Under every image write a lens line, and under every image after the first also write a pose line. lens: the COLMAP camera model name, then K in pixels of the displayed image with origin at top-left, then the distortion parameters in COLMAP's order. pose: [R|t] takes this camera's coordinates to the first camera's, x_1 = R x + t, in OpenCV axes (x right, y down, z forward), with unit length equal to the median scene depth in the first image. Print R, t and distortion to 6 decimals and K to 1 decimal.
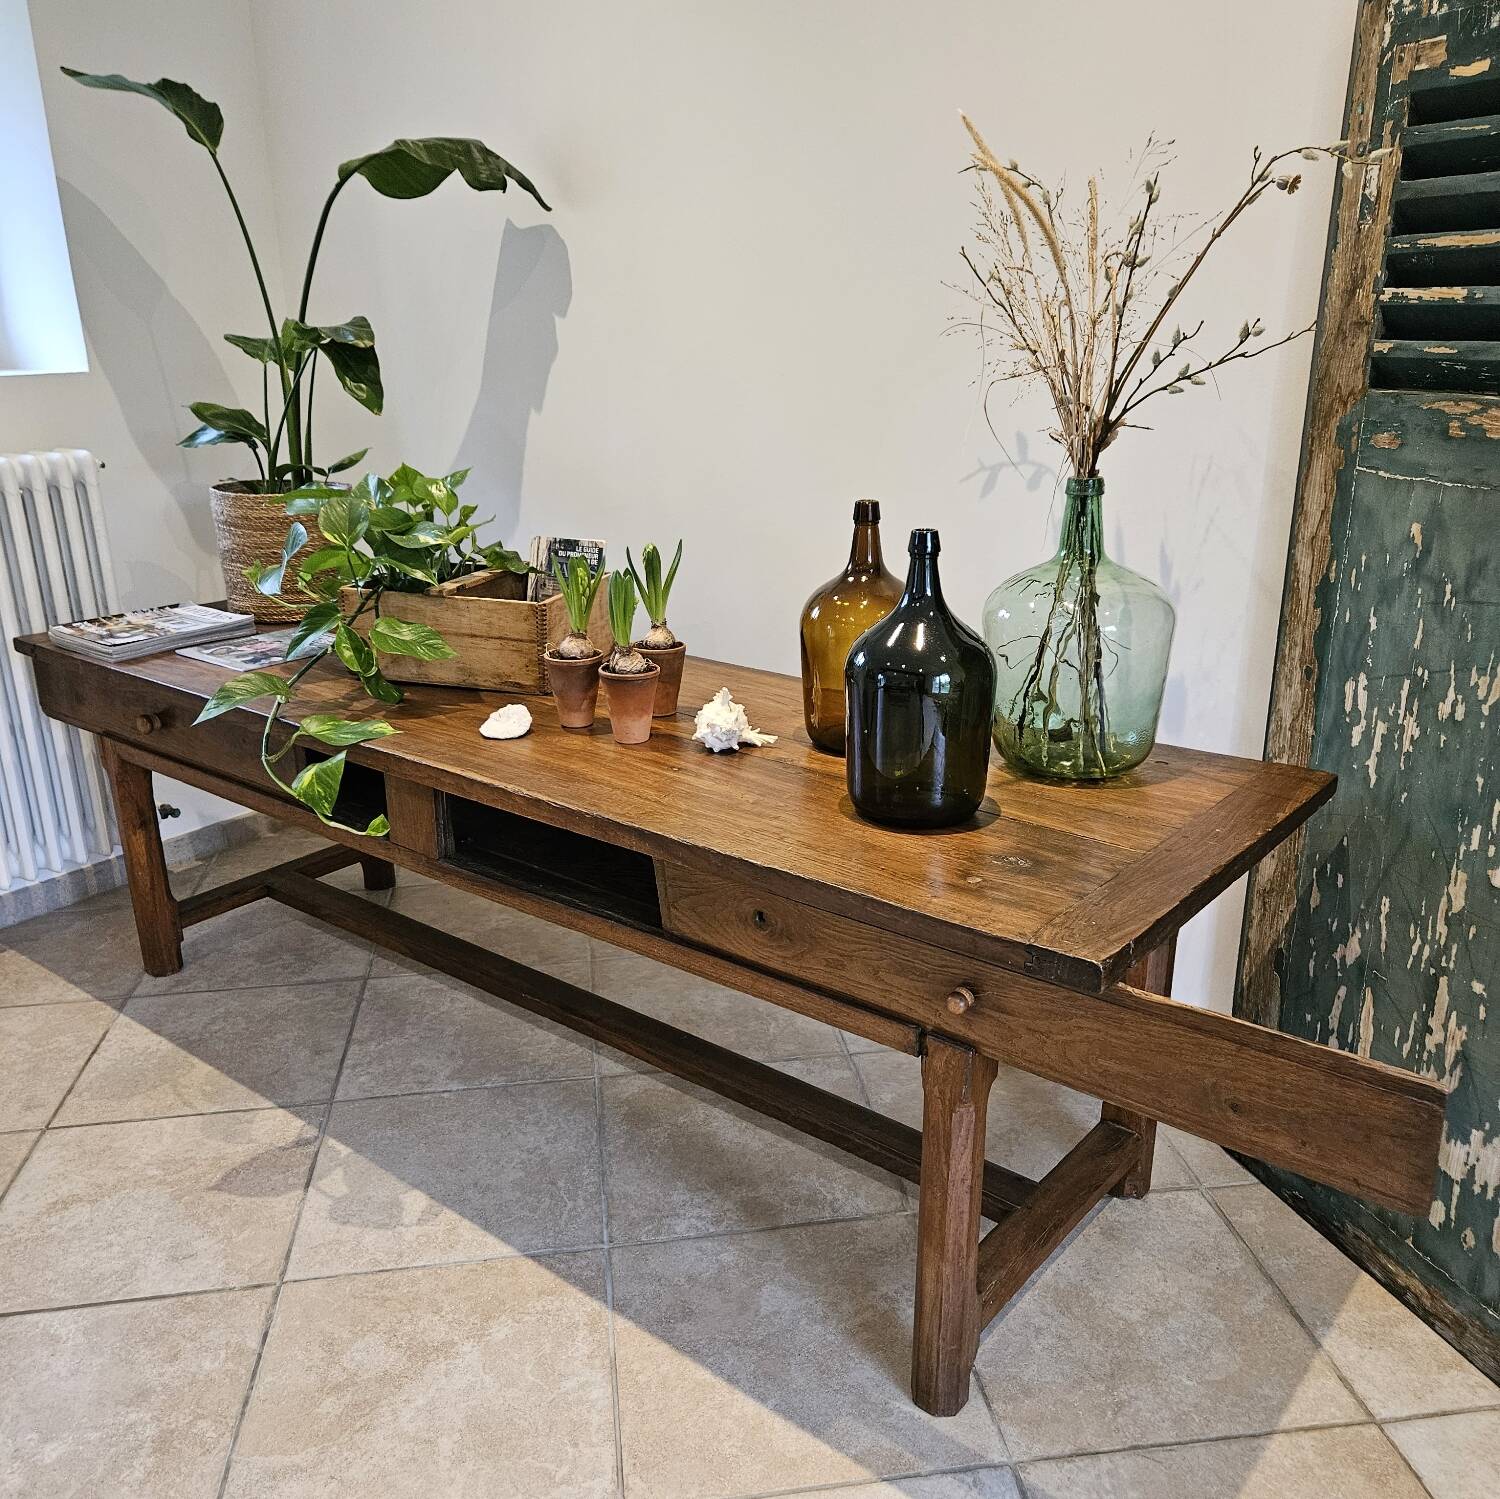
lens RADIAL K [[1318.9, 0, 771.2], [0, 1318.9, 748.2], [0, 0, 1]] dist [0.058509, -0.036090]
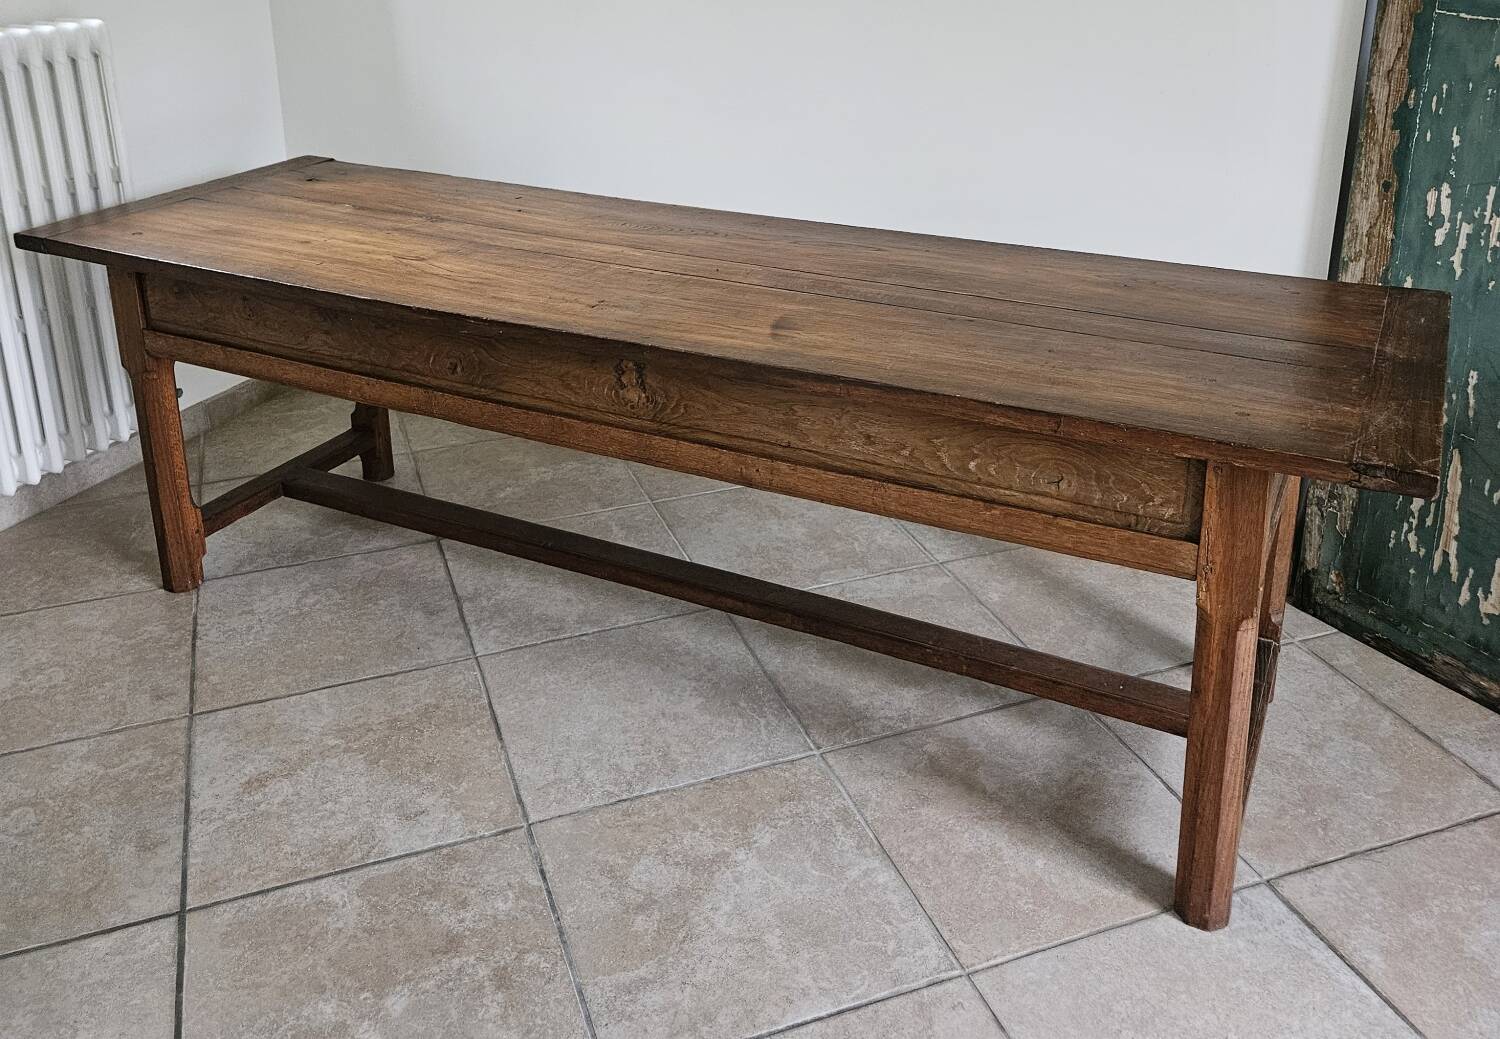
lens RADIAL K [[1319.0, 0, 751.4], [0, 1319.0, 288.6], [0, 0, 1]] dist [0.052508, -0.028008]
pose [[0.979176, -0.058700, 0.194342, -0.394094], [0.060650, 0.998151, -0.004094, 0.004446], [-0.193742, 0.015795, 0.980925, -0.043390]]
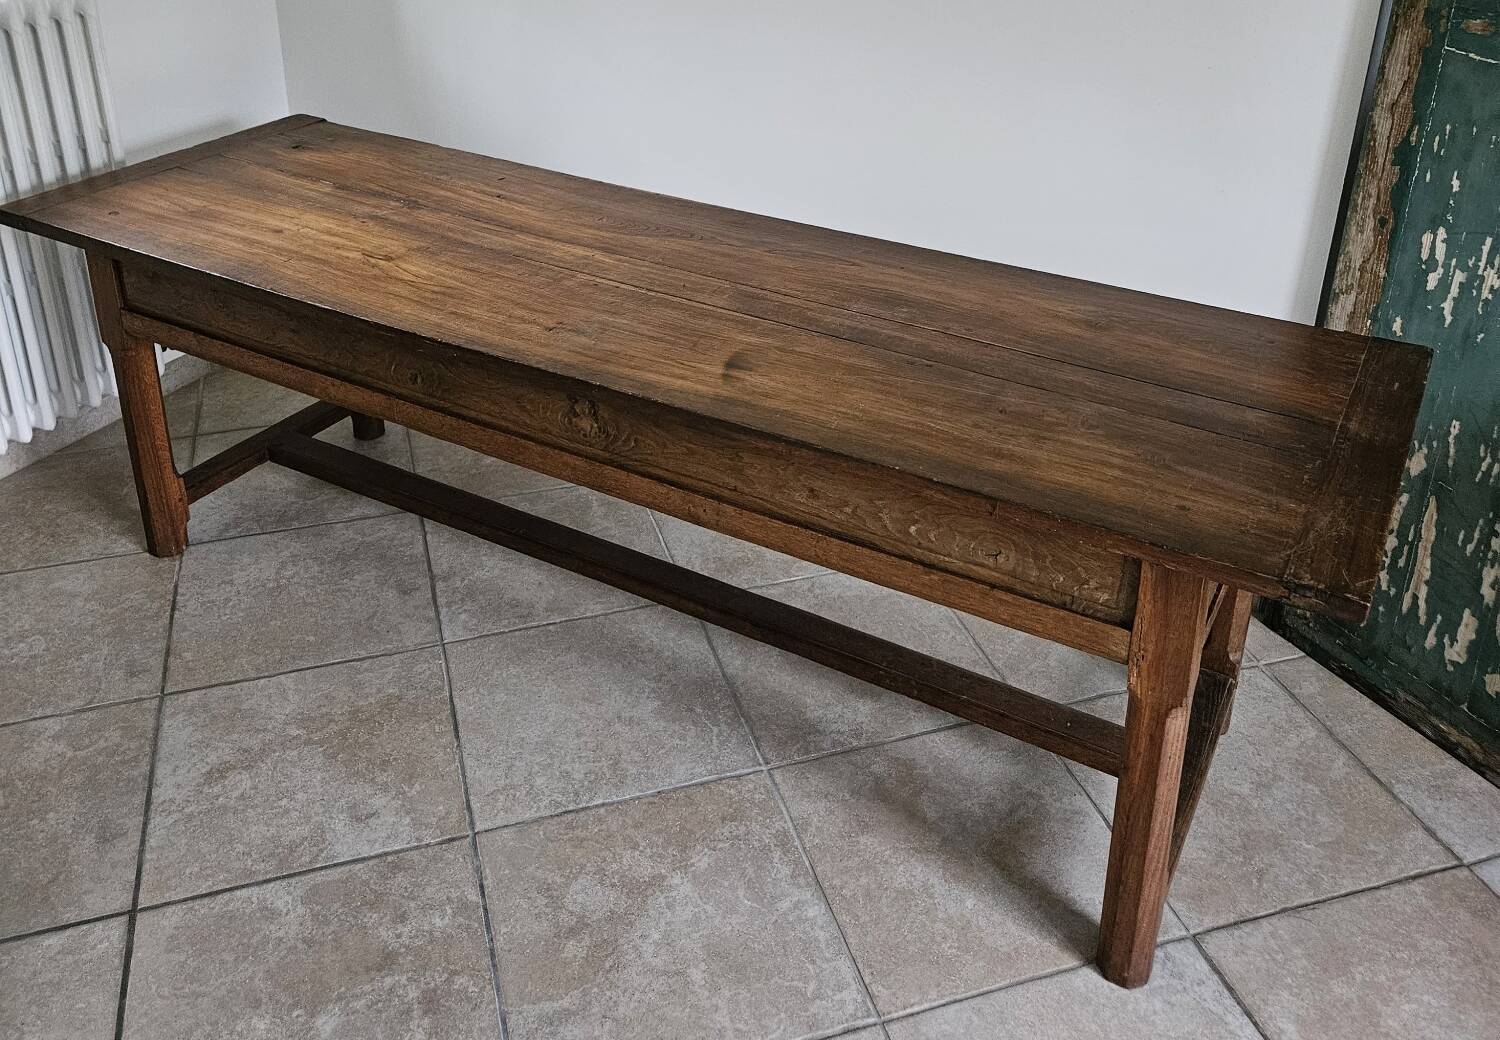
lens RADIAL K [[1318.5, 0, 753.1], [0, 1318.5, 278.7], [0, 0, 1]] dist [0.049642, -0.022774]
pose [[0.987539, -0.039002, 0.152464, -0.308689], [0.026376, 0.996118, 0.083979, -0.122955], [-0.155147, -0.078911, 0.984735, -0.031490]]
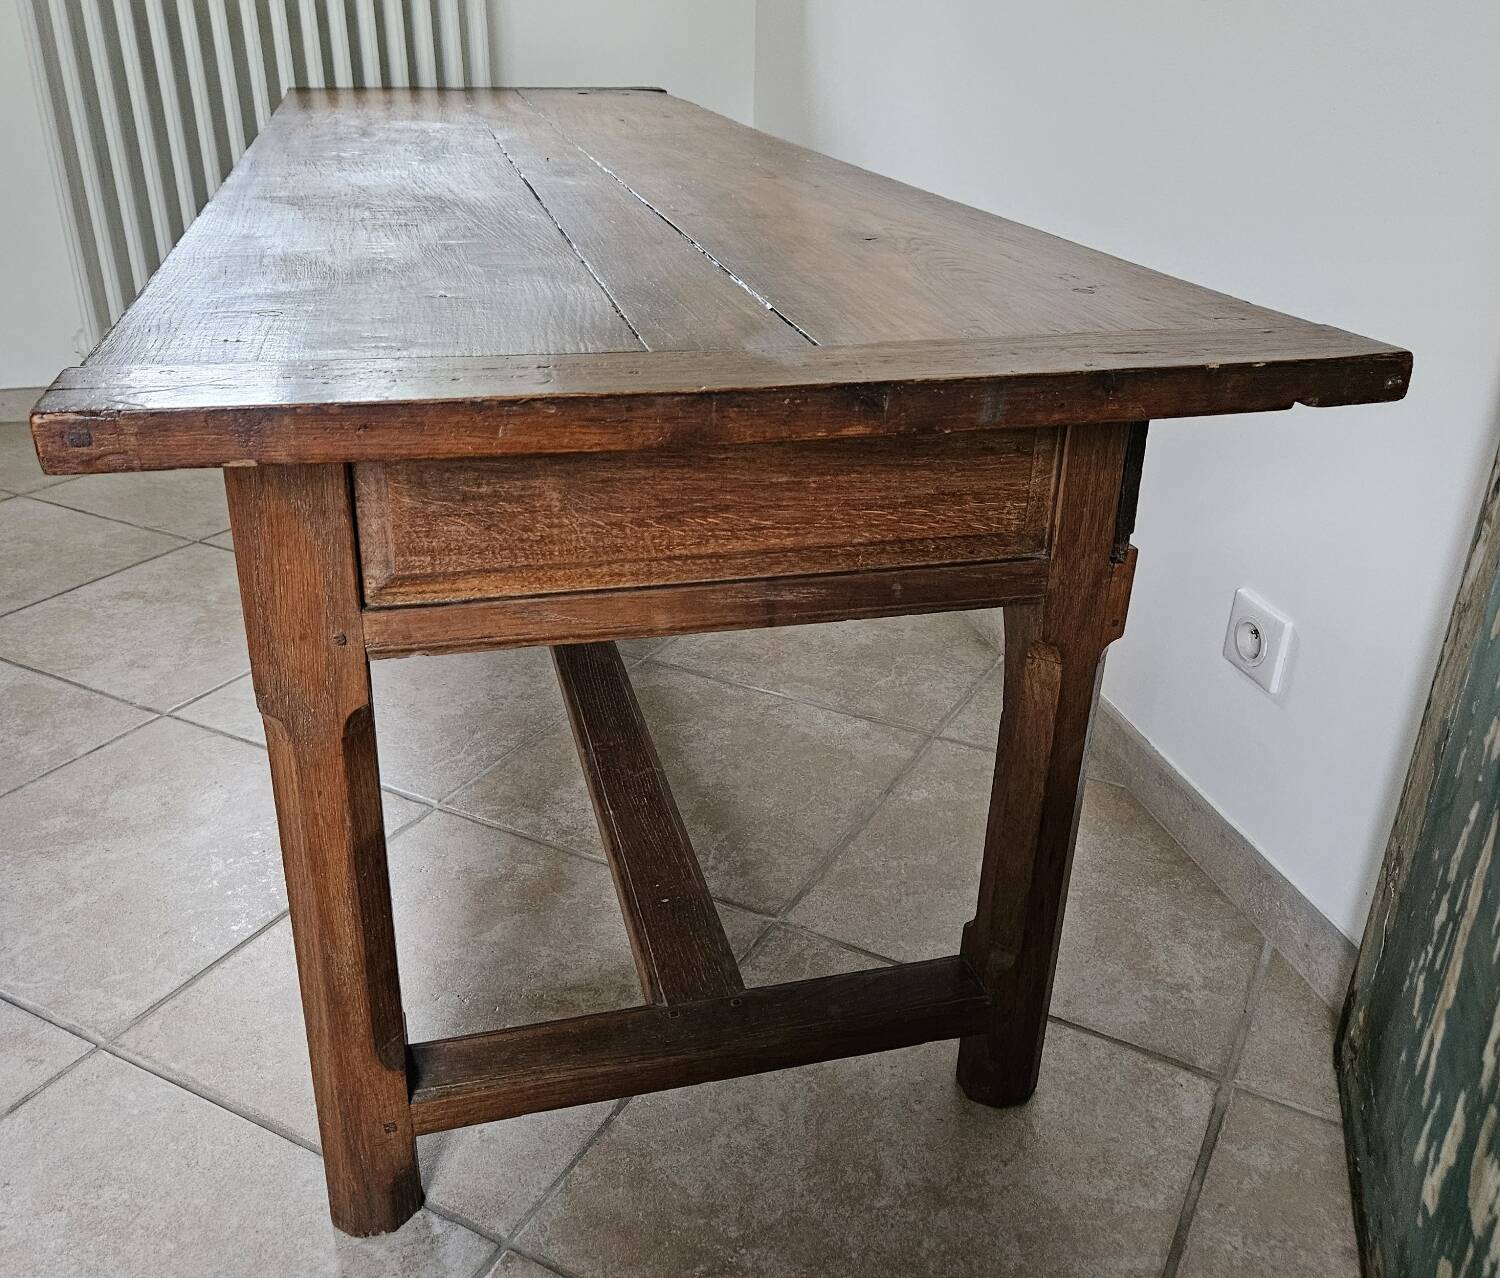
lens RADIAL K [[1314.8, 0, 768.4], [0, 1314.8, 642.6], [0, 0, 1]] dist [0.073000, -0.055710]
pose [[0.806511, 0.277578, -0.522007, 0.480821], [-0.207748, 0.959683, 0.189338, 0.088708], [0.553517, -0.044257, 0.831661, 0.478399]]
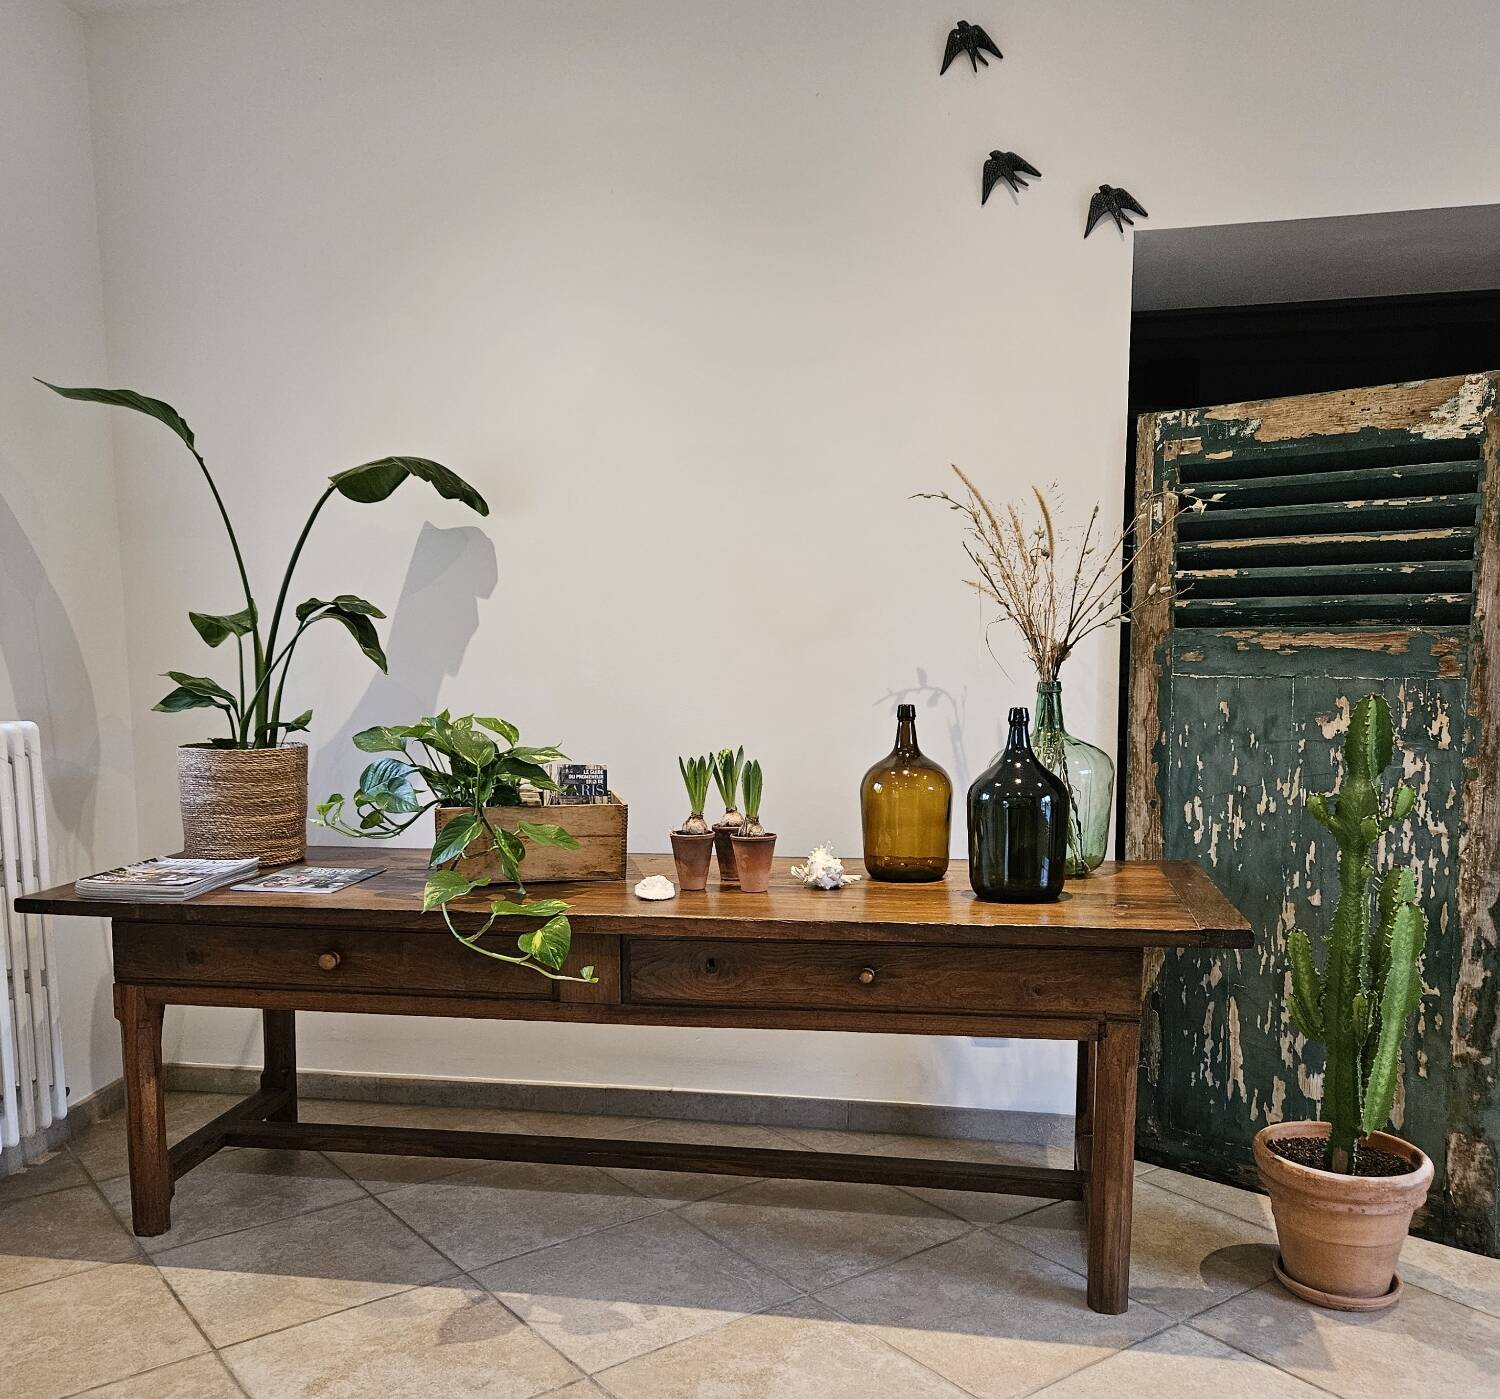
lens RADIAL K [[1361.9, 0, 713.9], [0, 1361.9, 786.2], [0, 0, 1]] dist [0.101761, -0.112818]
pose [[0.892309, -0.053611, 0.448230, -0.820804], [0.146393, 0.973628, -0.174977, 0.136650], [-0.427028, 0.221751, 0.876626, -0.215246]]
